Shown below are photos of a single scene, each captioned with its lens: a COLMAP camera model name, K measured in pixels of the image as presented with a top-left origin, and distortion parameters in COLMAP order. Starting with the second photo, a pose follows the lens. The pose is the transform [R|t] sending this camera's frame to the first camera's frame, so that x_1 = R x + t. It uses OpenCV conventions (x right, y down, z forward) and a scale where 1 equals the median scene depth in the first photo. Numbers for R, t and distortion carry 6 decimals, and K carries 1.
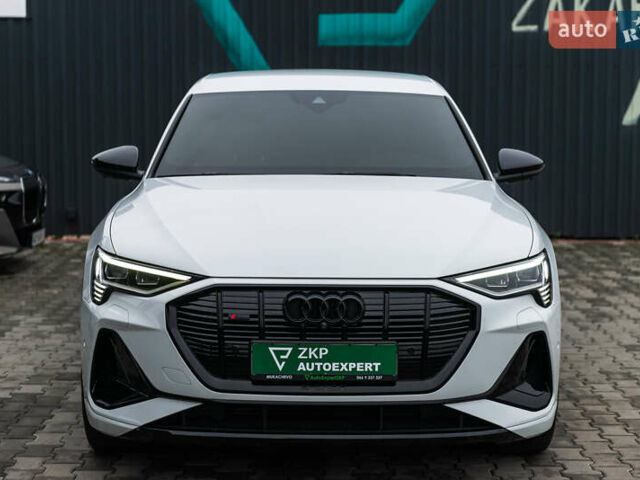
lens RADIAL K [[1405.4, 0, 320.0], [0, 1405.4, 240.0], [0, 0, 1]] dist [0.016942, -0.222184]
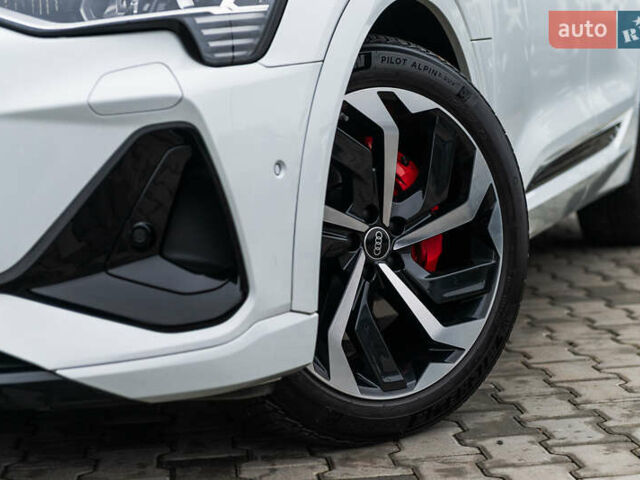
lens RADIAL K [[1405.4, 0, 320.0], [0, 1405.4, 240.0], [0, 0, 1]] dist [0.016942, -0.222184]
pose [[0.924214, 0.000481, -0.381874, 0.352447], [0.007598, 0.999778, 0.019649, 0.093142], [0.381798, -0.021061, 0.924006, 0.687090]]
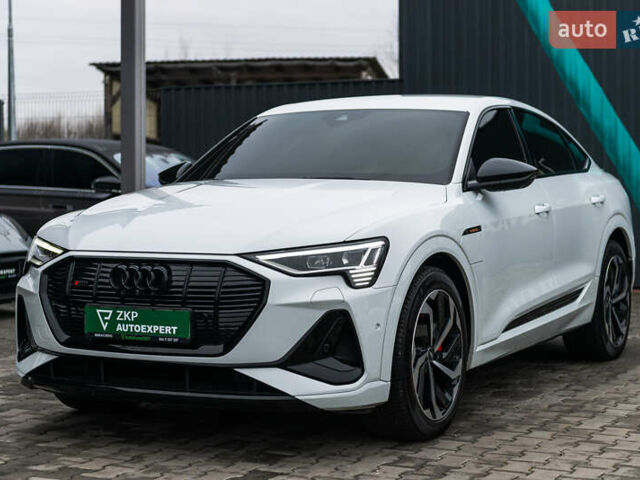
lens RADIAL K [[1355.1, 0, 320.0], [0, 1355.1, 240.0], [0, 0, 1]] dist [-0.002093, -0.157105]
pose [[0.888549, 0.012388, -0.458614, 0.636594], [-0.039232, 0.998025, -0.049052, 0.066001], [0.457101, 0.061577, 0.887281, 0.082702]]
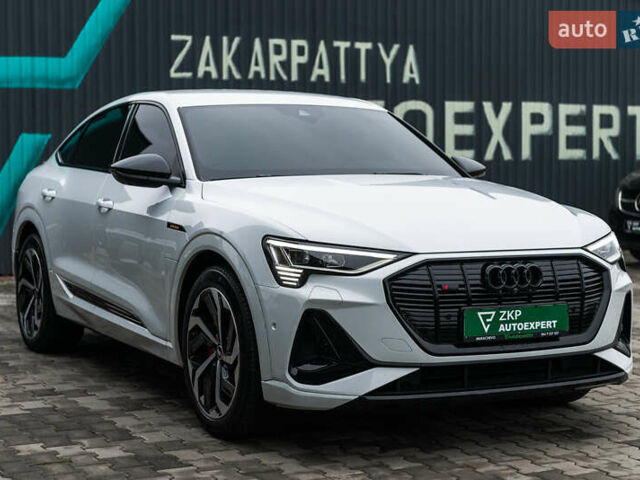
lens RADIAL K [[1355.1, 0, 320.0], [0, 1355.1, 240.0], [0, 0, 1]] dist [-0.002093, -0.157105]
pose [[0.886028, -0.032131, 0.462517, -0.642804], [0.054715, 0.997871, -0.035494, 0.049560], [-0.460392, 0.056755, 0.885900, 0.090377]]
